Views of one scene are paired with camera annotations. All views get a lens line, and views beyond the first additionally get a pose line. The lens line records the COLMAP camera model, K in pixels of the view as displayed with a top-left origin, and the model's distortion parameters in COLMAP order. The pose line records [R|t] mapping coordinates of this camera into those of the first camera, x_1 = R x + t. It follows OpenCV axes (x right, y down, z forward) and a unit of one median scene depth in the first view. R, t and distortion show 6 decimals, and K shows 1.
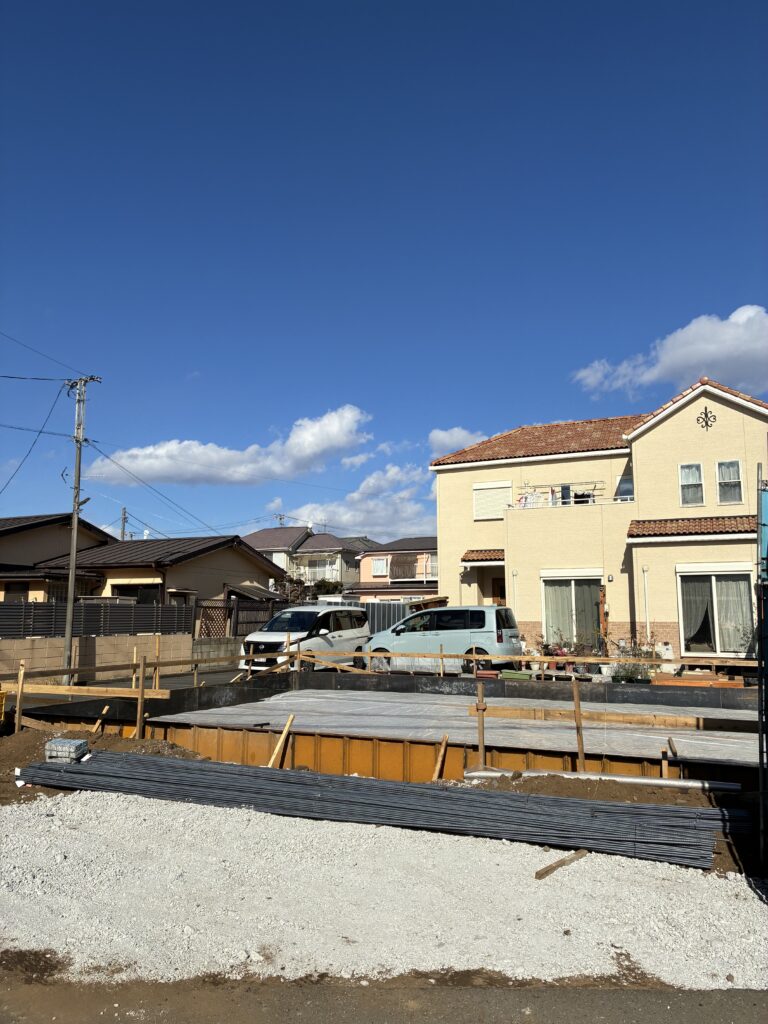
lens RADIAL K [[778.1, 0, 374.9], [0, 778.1, 510.6], [0, 0, 1]] dist [0.054773, -0.064502]
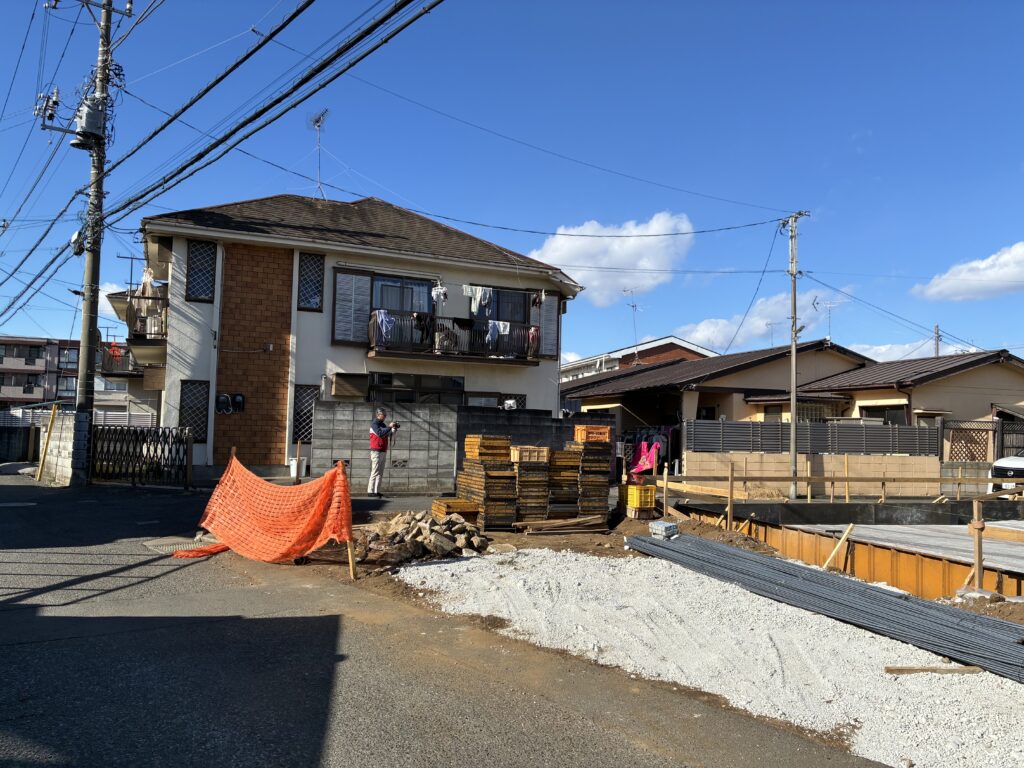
lens RADIAL K [[778.1, 0, 522.3], [0, 778.1, 382.7], [0, 0, 1]] dist [0.054773, -0.064502]
pose [[0.662629, -0.036979, -0.748034, 0.165086], [0.082638, 0.996292, 0.023951, 0.003479], [0.744375, -0.077687, 0.663228, -0.008511]]
